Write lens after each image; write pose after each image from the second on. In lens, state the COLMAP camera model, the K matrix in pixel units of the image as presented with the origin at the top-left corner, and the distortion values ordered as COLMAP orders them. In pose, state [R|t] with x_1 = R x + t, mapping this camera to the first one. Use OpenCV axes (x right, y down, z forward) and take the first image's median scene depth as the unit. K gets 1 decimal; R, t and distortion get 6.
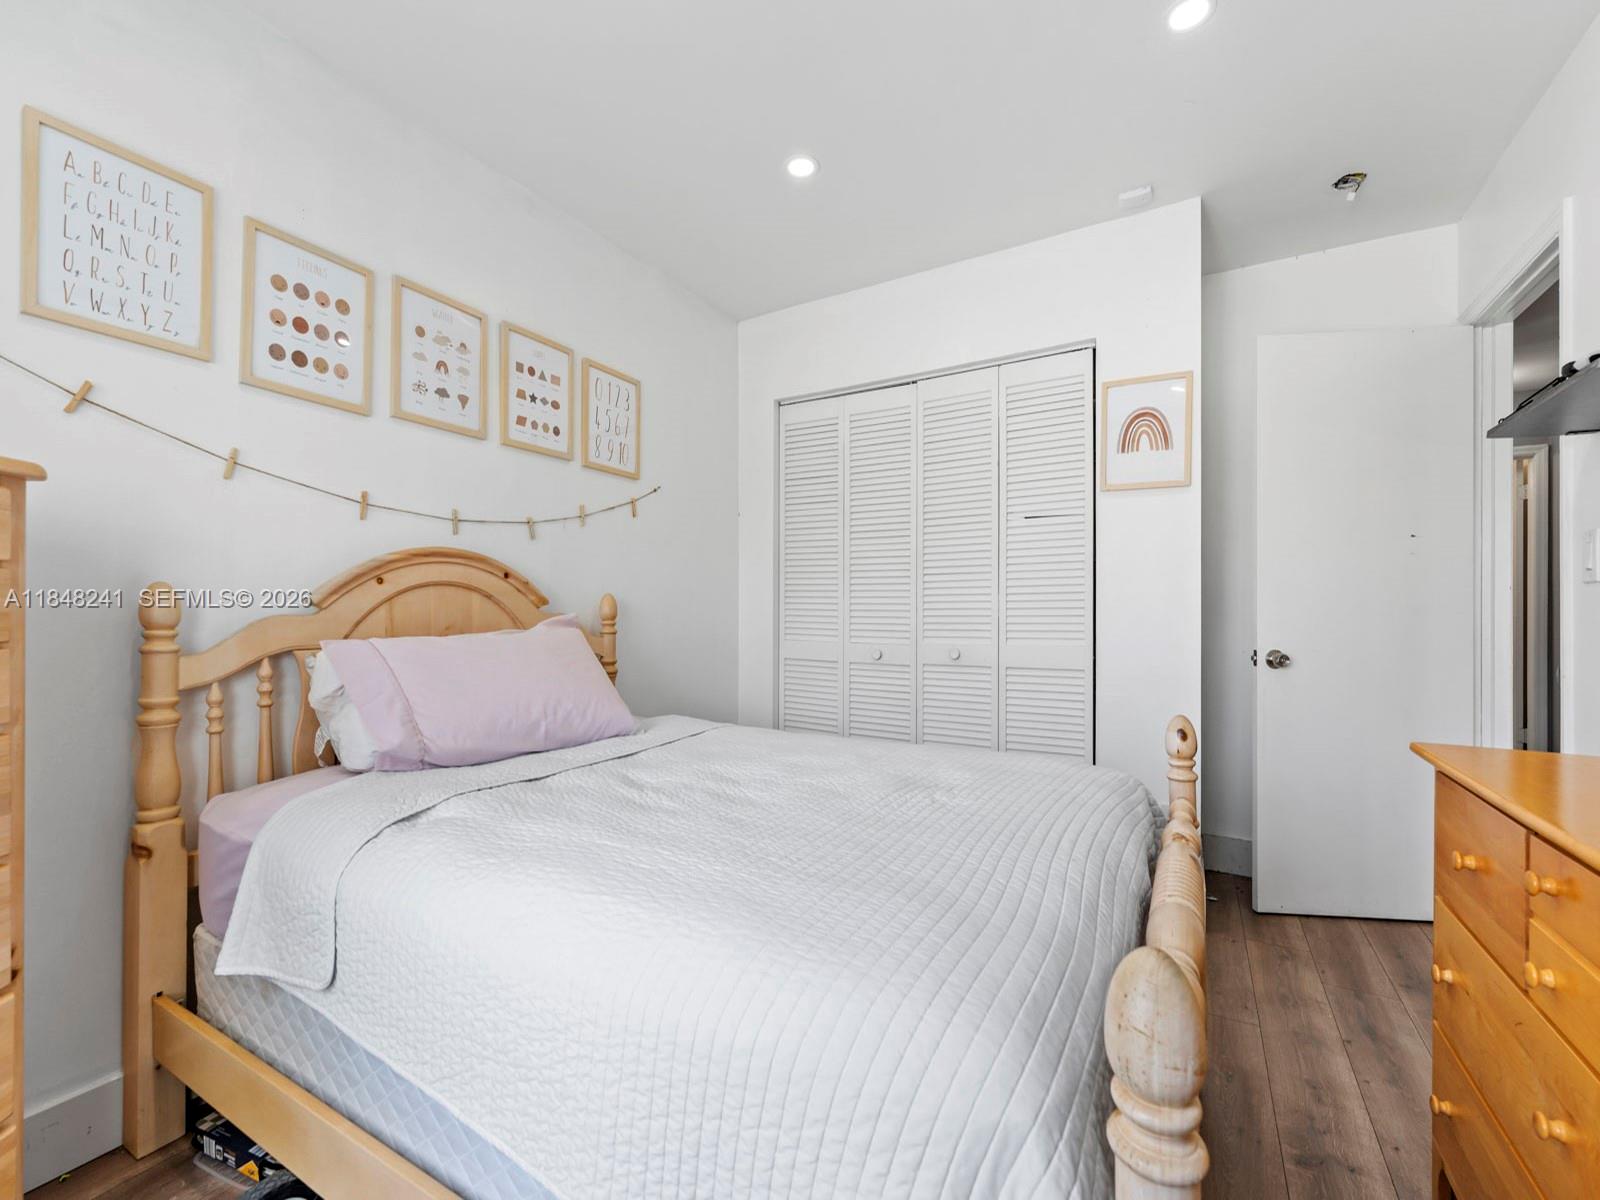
lens RADIAL K [[657.6, 0, 805.1], [0, 657.6, 609.7], [0, 0, 1]] dist [-0.000646, -0.000832]
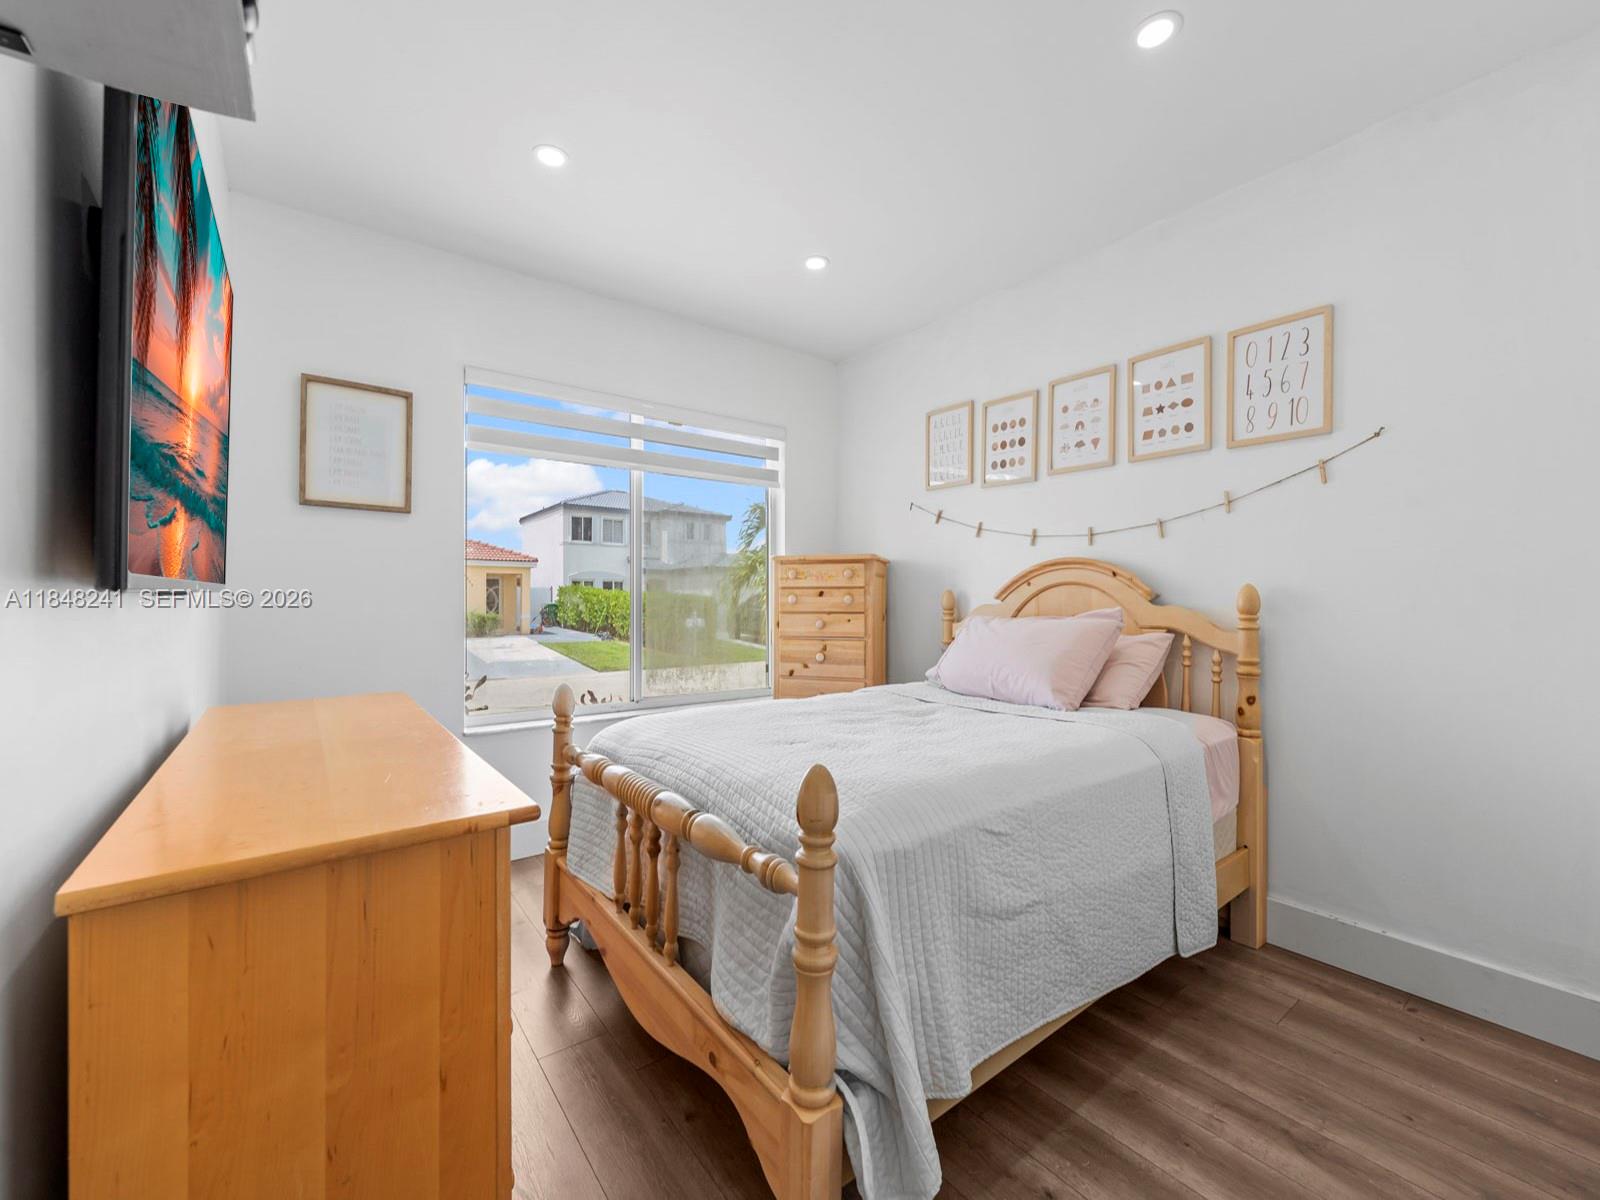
lens RADIAL K [[657.6, 0, 799.9], [0, 657.6, 596.8], [0, 0, 1]] dist [-0.000646, -0.000832]
pose [[-0.384641, -0.005885, -0.923048, 0.895033], [-0.001136, 0.999982, -0.005902, -0.001865], [0.923066, -0.001222, -0.384641, 0.938768]]
